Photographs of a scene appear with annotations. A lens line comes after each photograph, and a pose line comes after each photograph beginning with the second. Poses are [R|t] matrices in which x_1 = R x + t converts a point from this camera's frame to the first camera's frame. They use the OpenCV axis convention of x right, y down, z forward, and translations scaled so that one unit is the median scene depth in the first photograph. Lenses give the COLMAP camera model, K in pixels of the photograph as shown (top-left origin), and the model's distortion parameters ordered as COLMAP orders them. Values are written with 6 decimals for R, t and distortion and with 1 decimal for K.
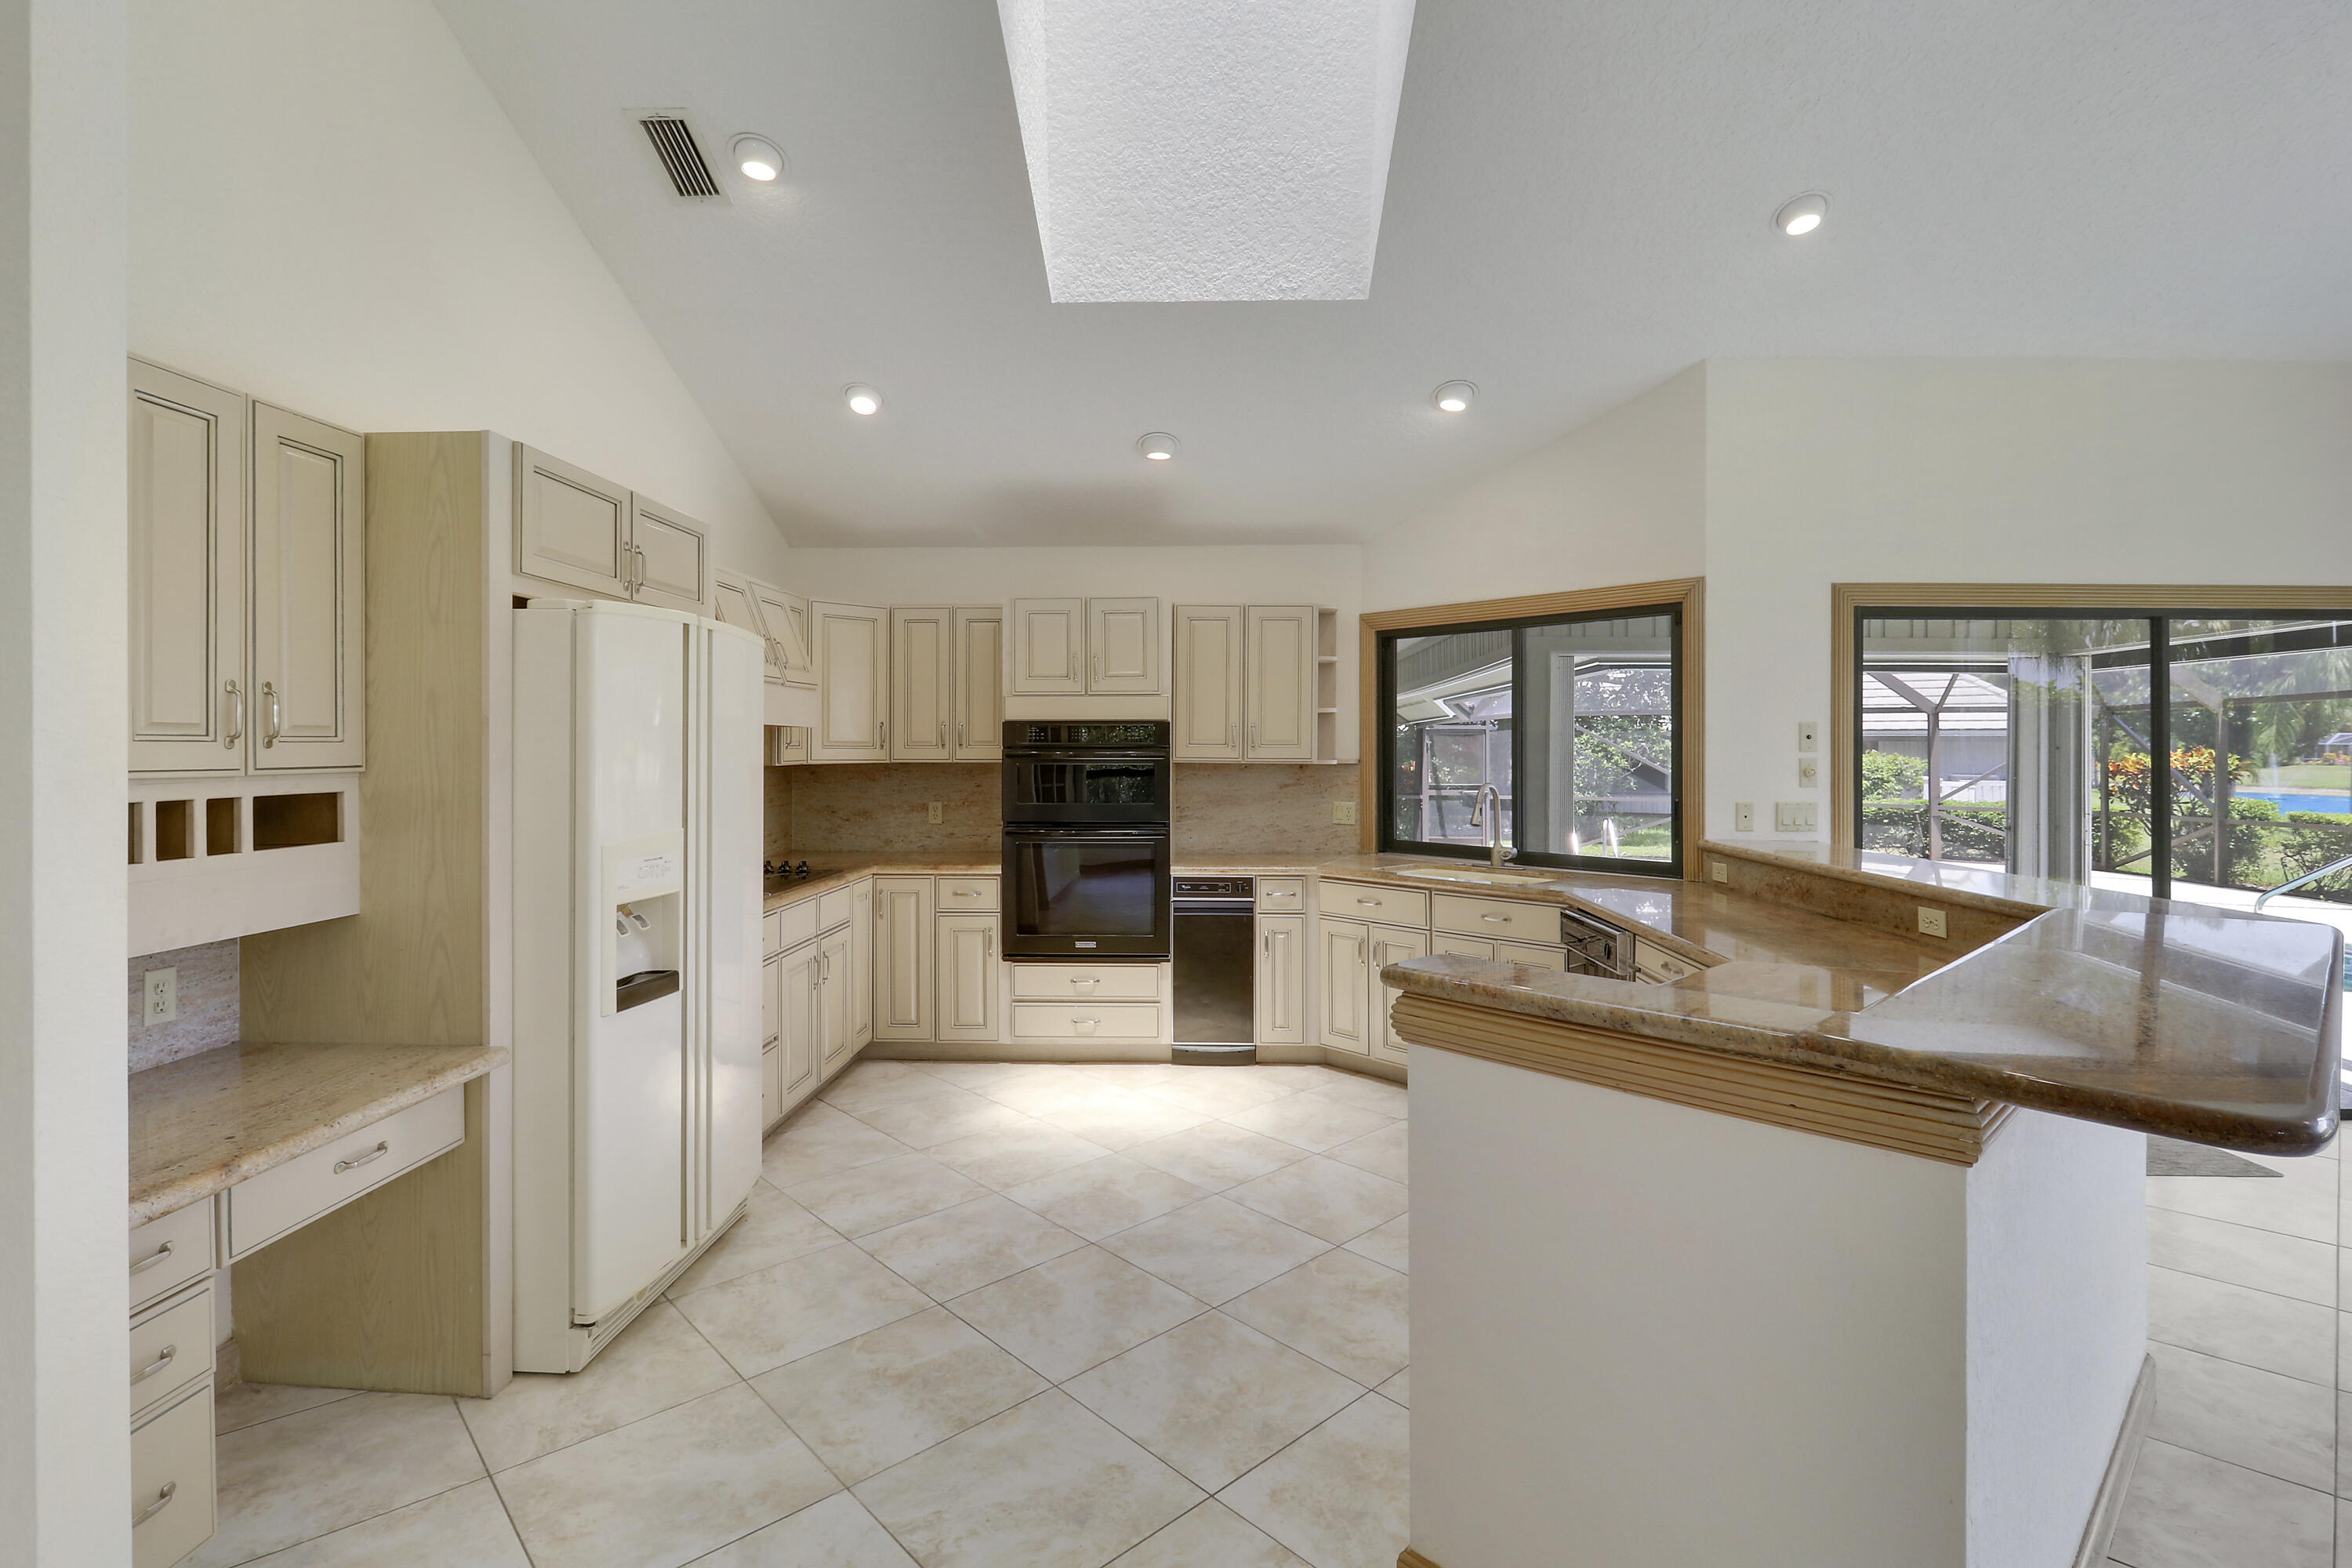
lens RADIAL K [[1100.2, 0, 1233.6], [0, 1100.2, 743.0], [0, 0, 1]] dist [-0.002874, -0.000758]
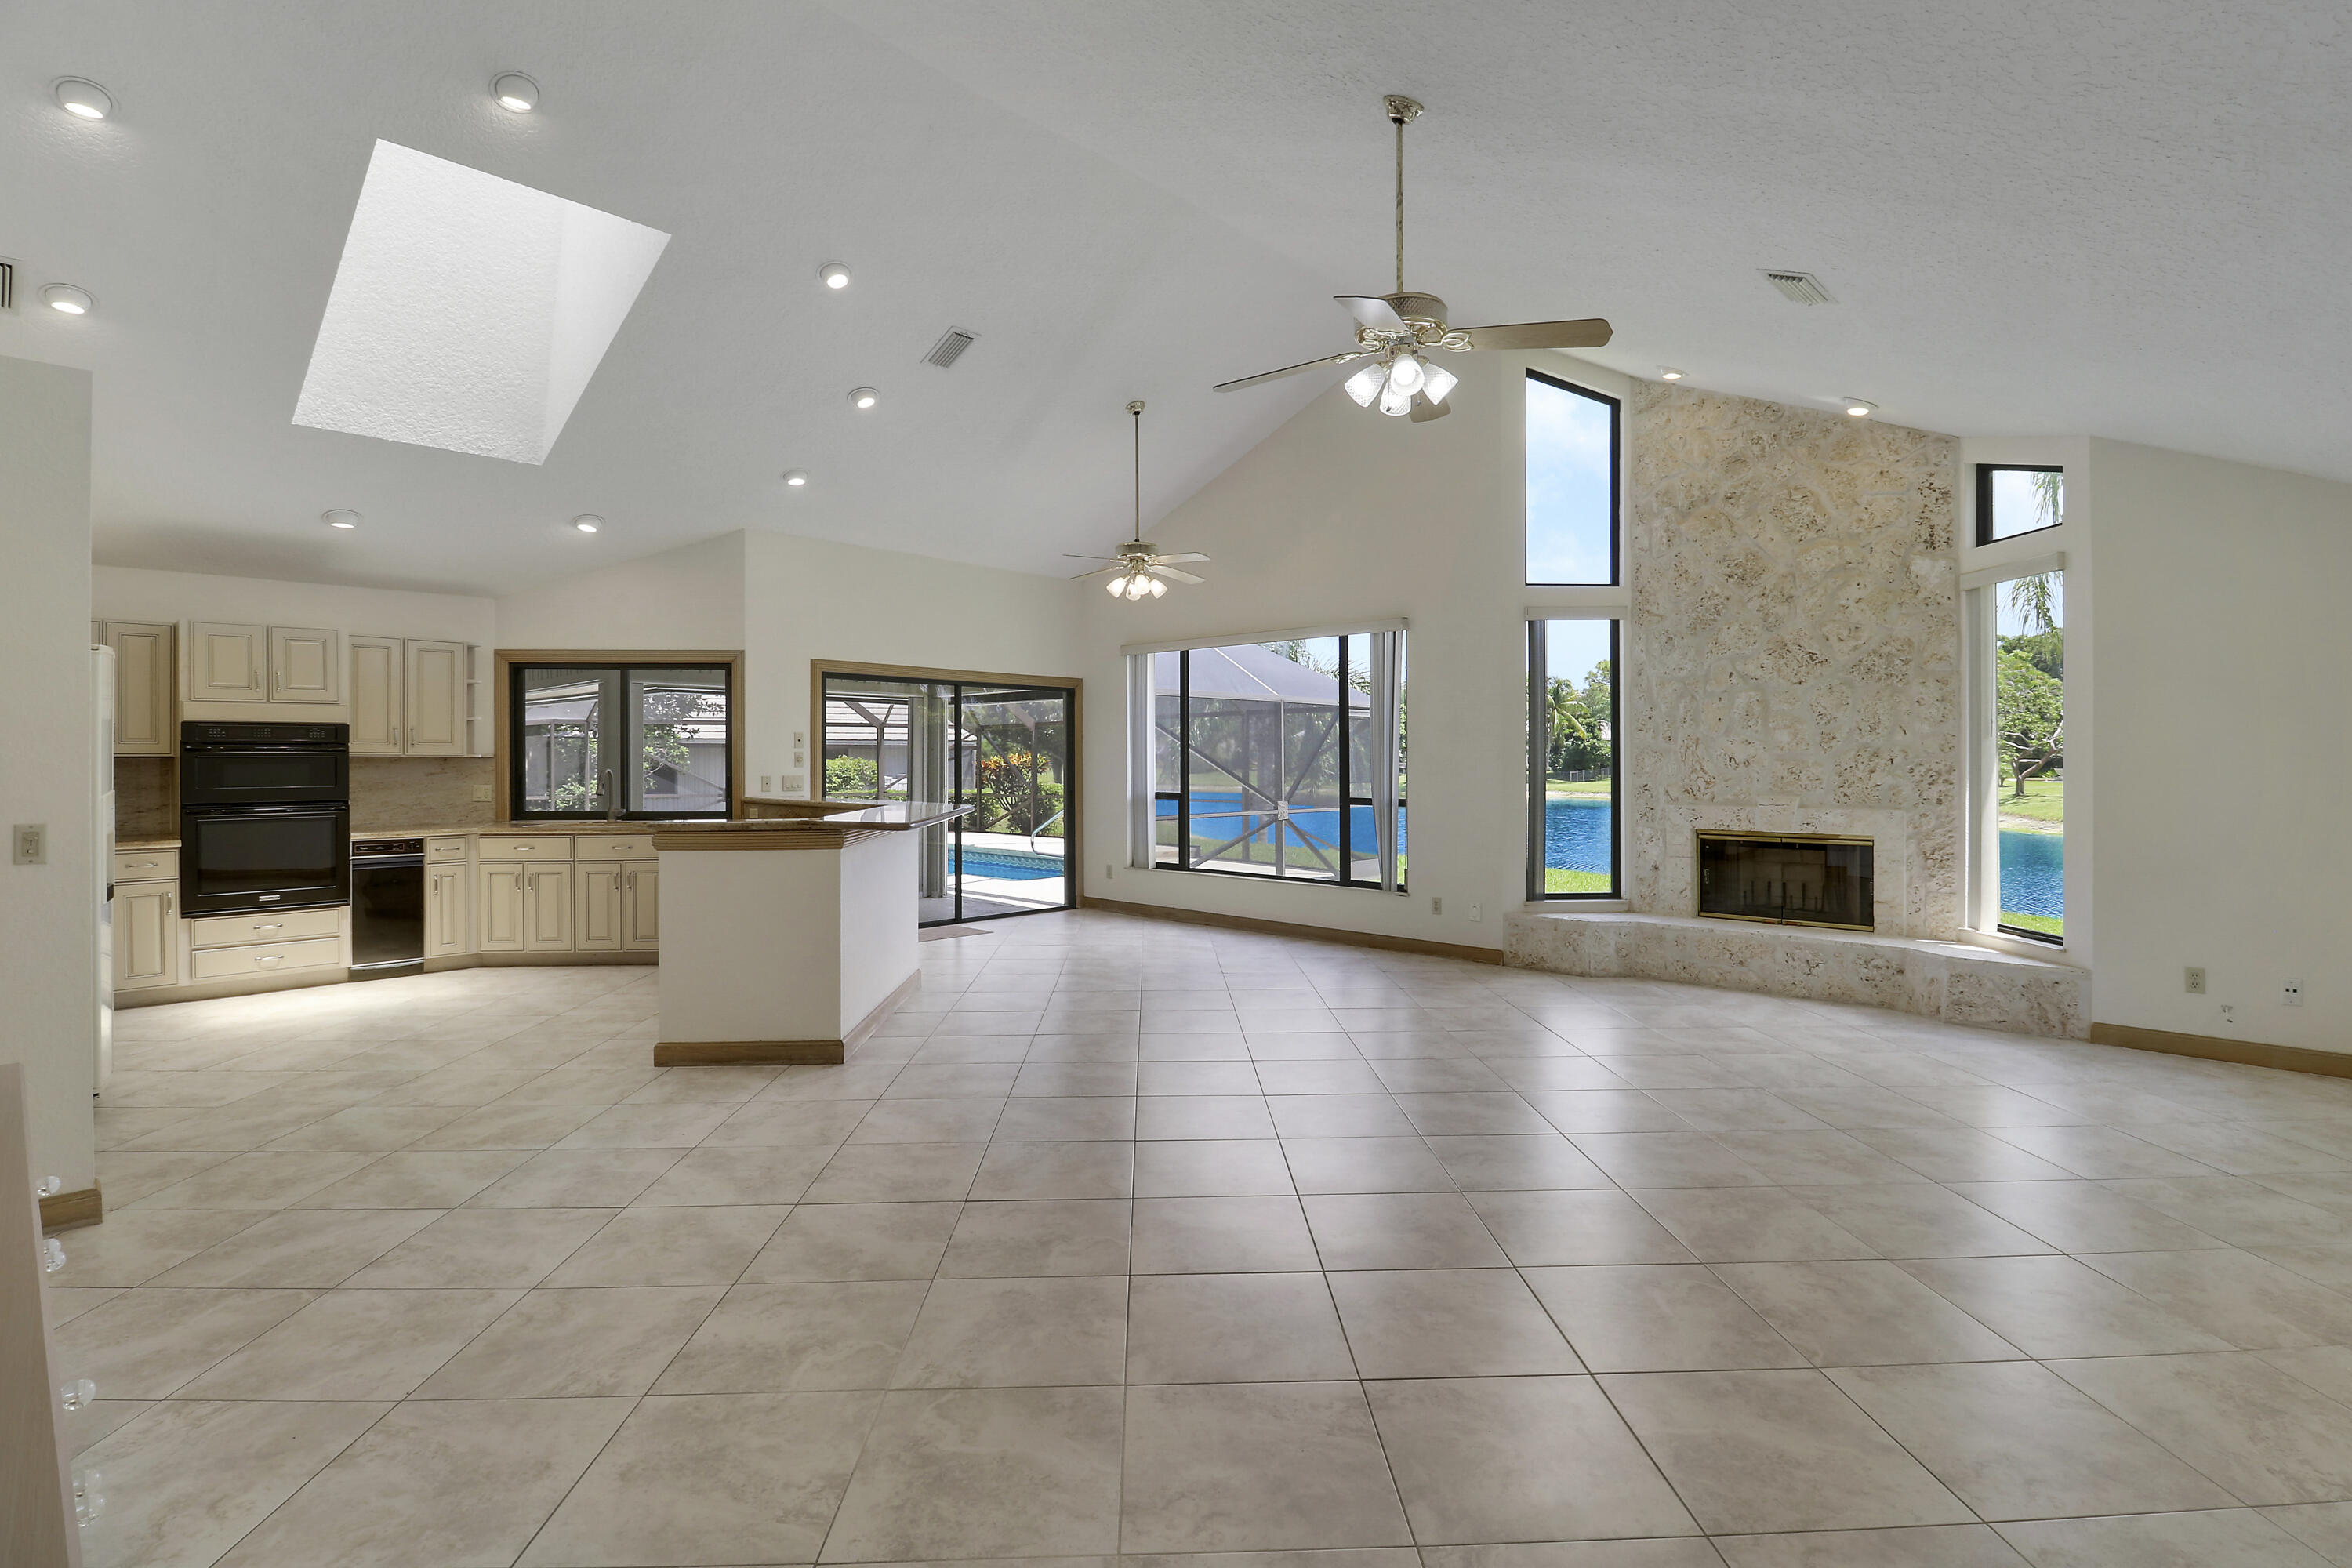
lens RADIAL K [[1077.6, 0, 1187.5], [0, 1077.6, 772.3], [0, 0, 1]] dist [0.001797, -0.013086]
pose [[0.674050, -0.011308, 0.738599, -0.332732], [-0.002714, 0.999838, 0.017784, 0.012303], [-0.738680, -0.013992, 0.673911, -0.623863]]
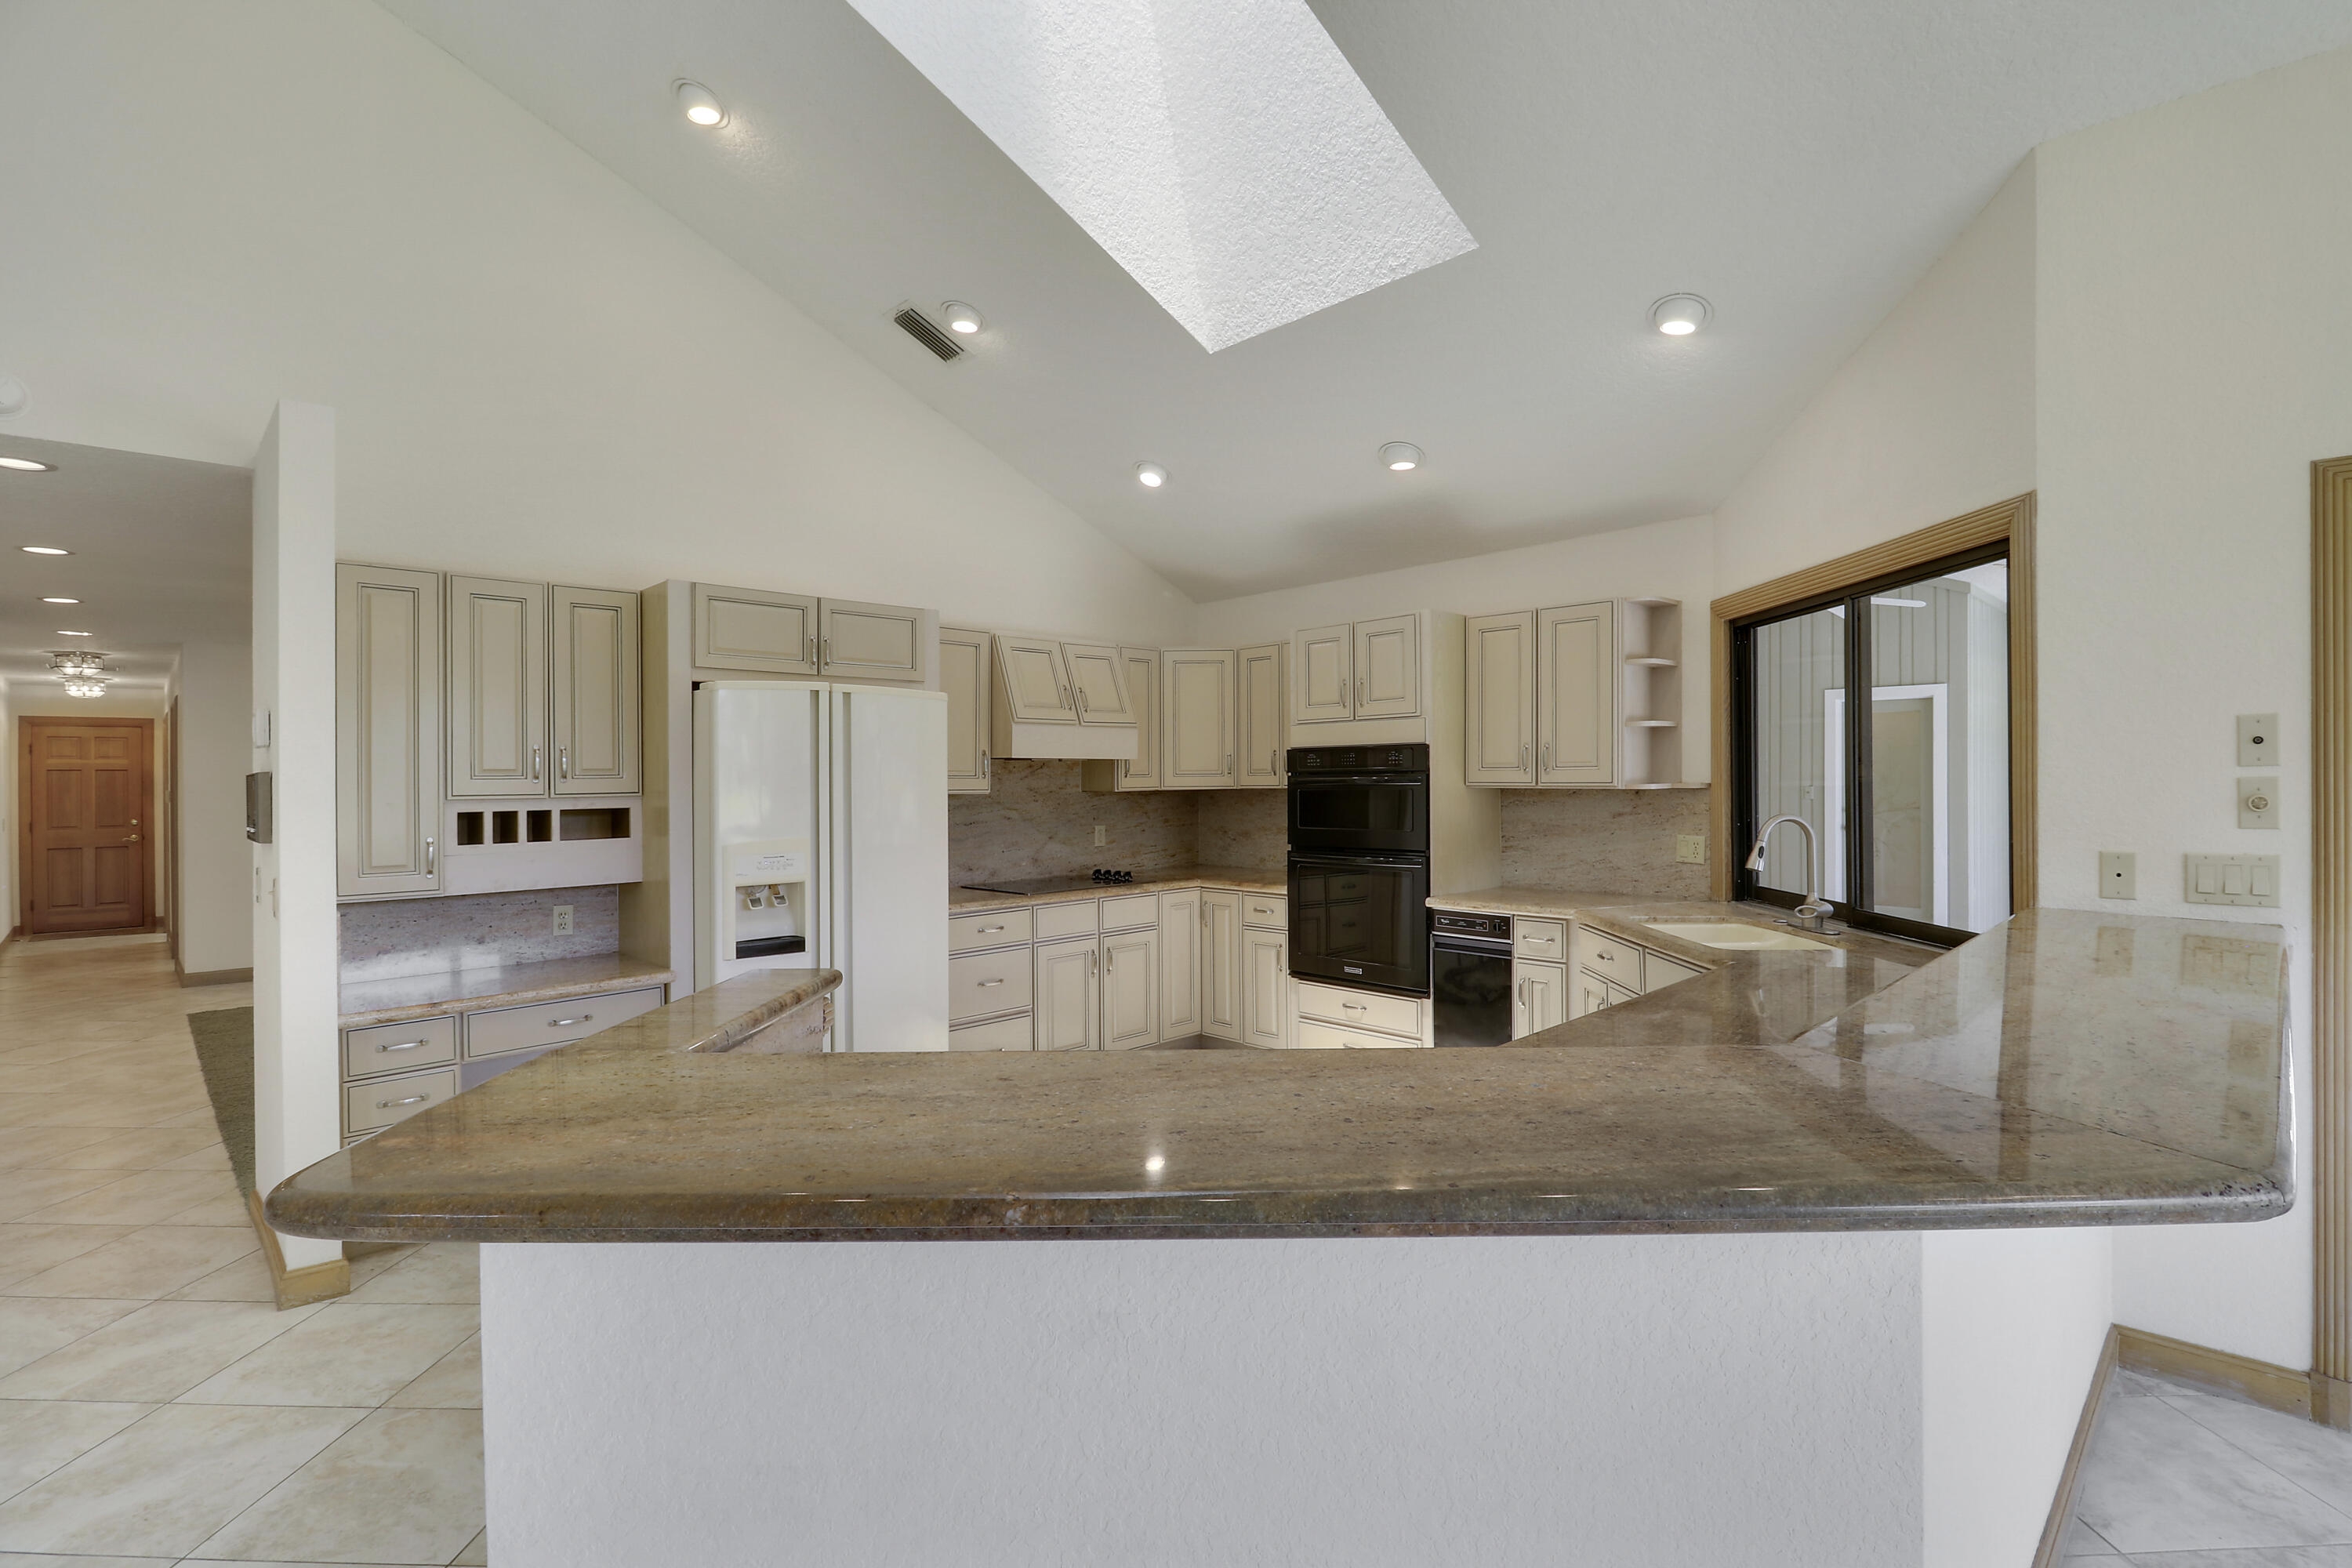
lens RADIAL K [[1077.6, 0, 1187.5], [0, 1077.6, 772.3], [0, 0, 1]] dist [0.001797, -0.013086]
pose [[0.720510, -0.012650, -0.693329, 0.435722], [0.015081, 0.999883, -0.002571, 0.003467], [0.693280, -0.008604, 0.720617, 0.191389]]
